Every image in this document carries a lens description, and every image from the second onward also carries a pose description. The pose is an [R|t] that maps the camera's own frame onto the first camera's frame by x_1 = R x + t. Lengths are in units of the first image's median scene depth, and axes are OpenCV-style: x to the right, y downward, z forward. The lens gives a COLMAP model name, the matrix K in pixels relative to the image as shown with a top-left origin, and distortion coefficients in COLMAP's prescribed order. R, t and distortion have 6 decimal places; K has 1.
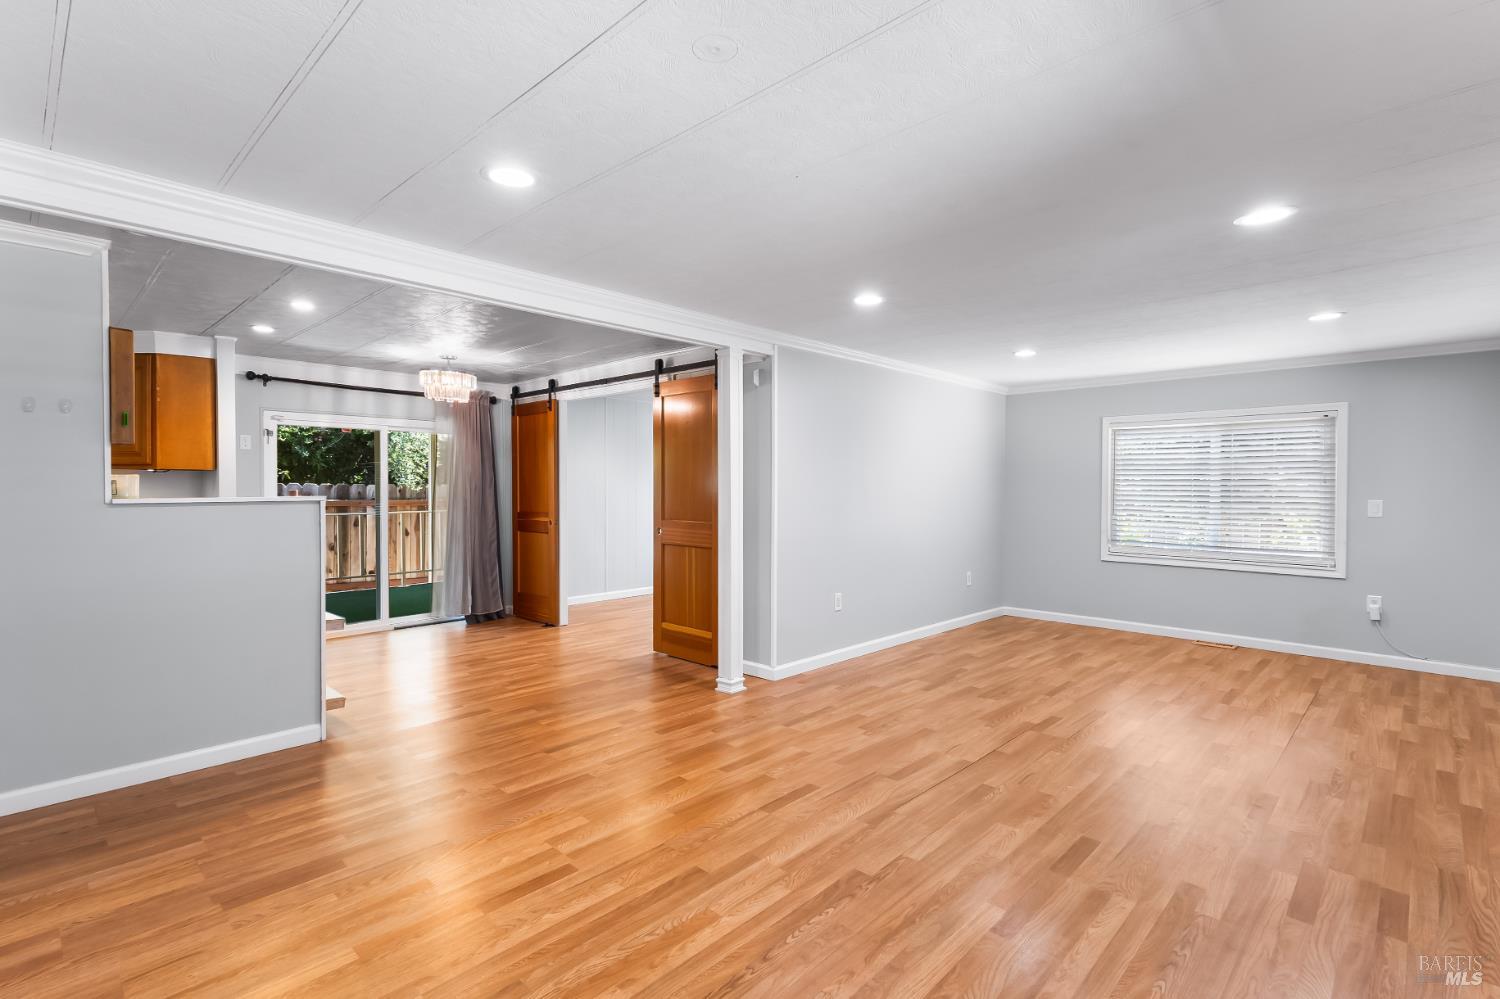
lens RADIAL K [[700.4, 0, 752.4], [0, 700.4, 486.4], [0, 0, 1]] dist [0.020984, -0.007632]
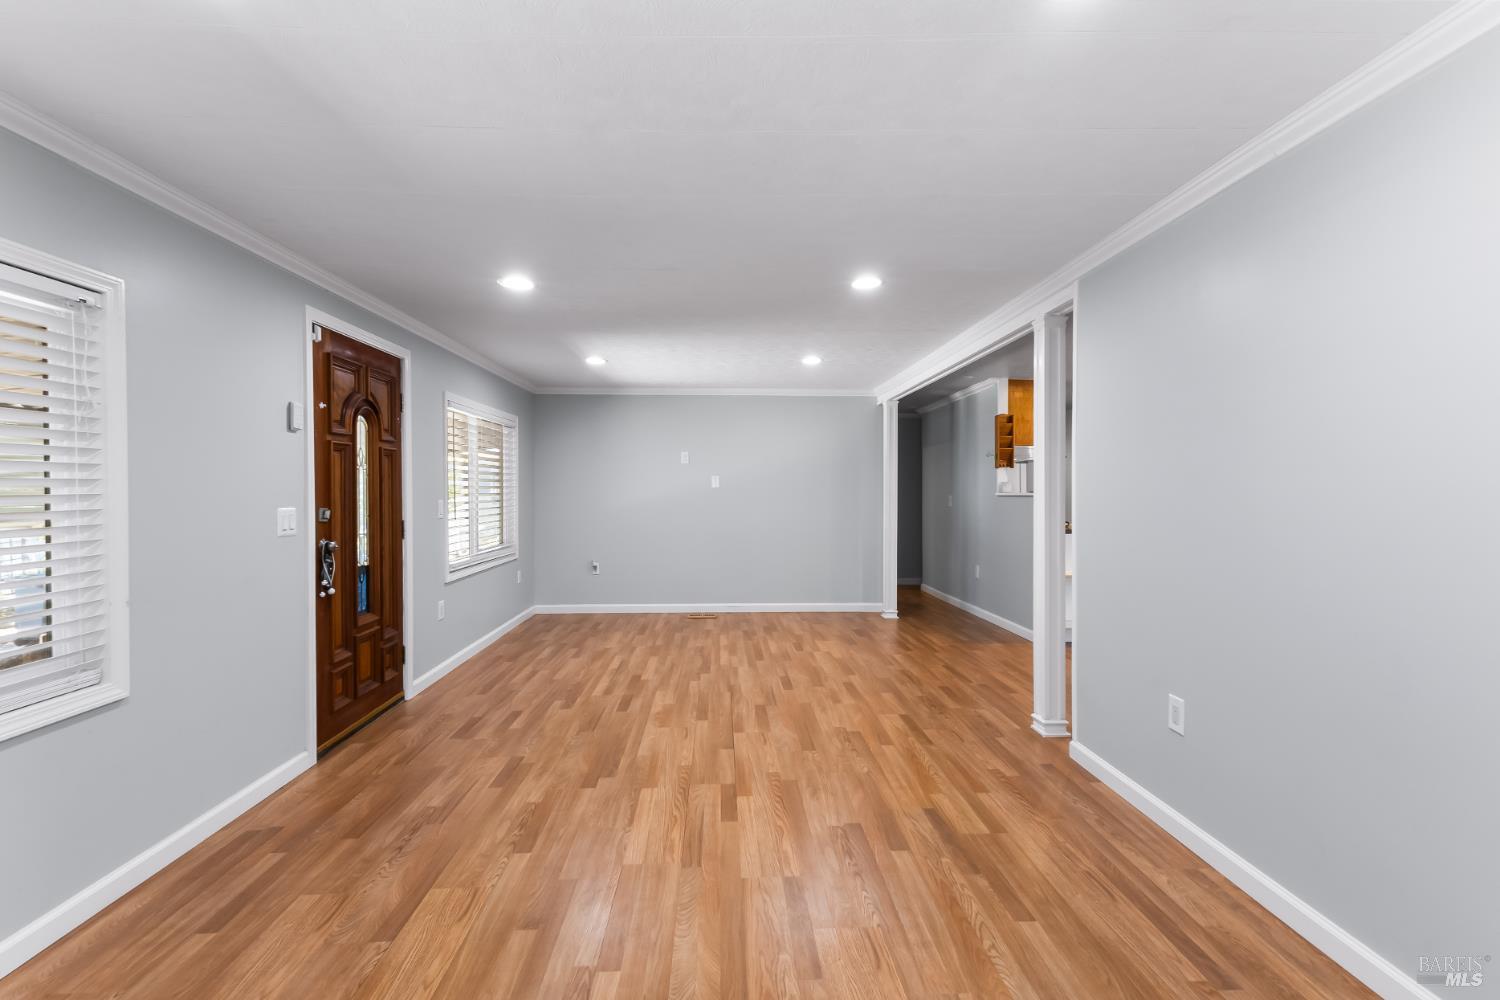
lens RADIAL K [[685.6, 0, 745.3], [0, 685.6, 497.6], [0, 0, 1]] dist [0.019730, -0.006847]
pose [[-0.698777, 0.008442, -0.715290, 1.068267], [0.003679, 0.999960, 0.008208, 0.008601], [0.715330, 0.003104, -0.698780, 1.756203]]
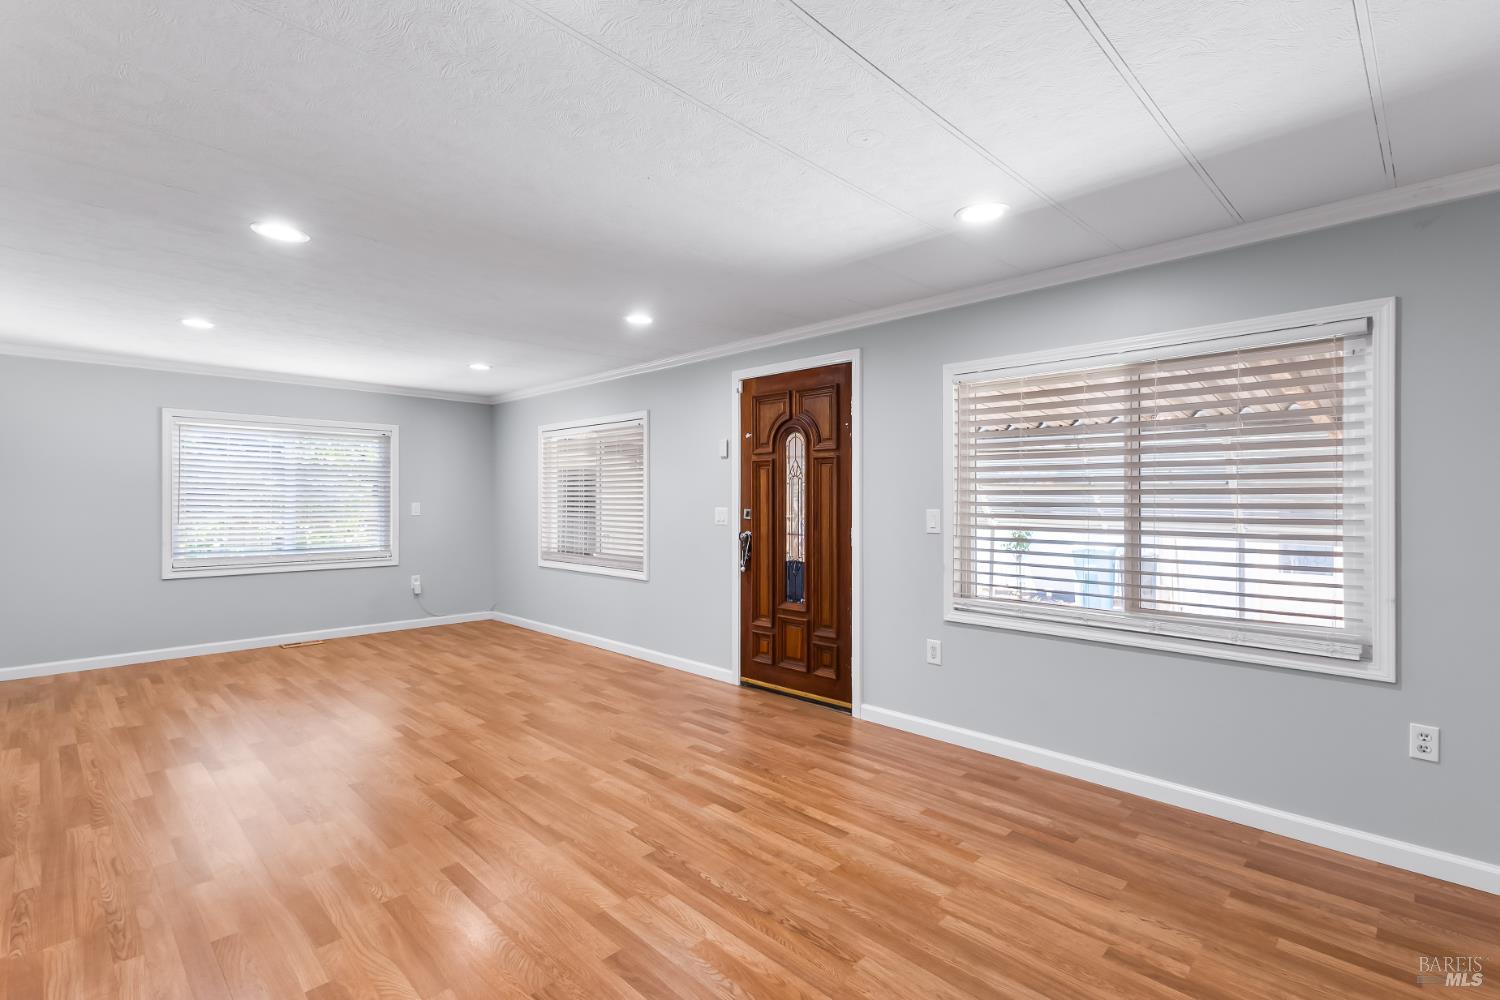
lens RADIAL K [[685.6, 0, 745.3], [0, 685.6, 497.6], [0, 0, 1]] dist [0.019730, -0.006847]
pose [[0.016840, -0.003940, 0.999850, -0.623627], [-0.006892, 0.999968, 0.004057, 0.001006], [-0.999834, -0.006959, 0.016813, 0.590520]]
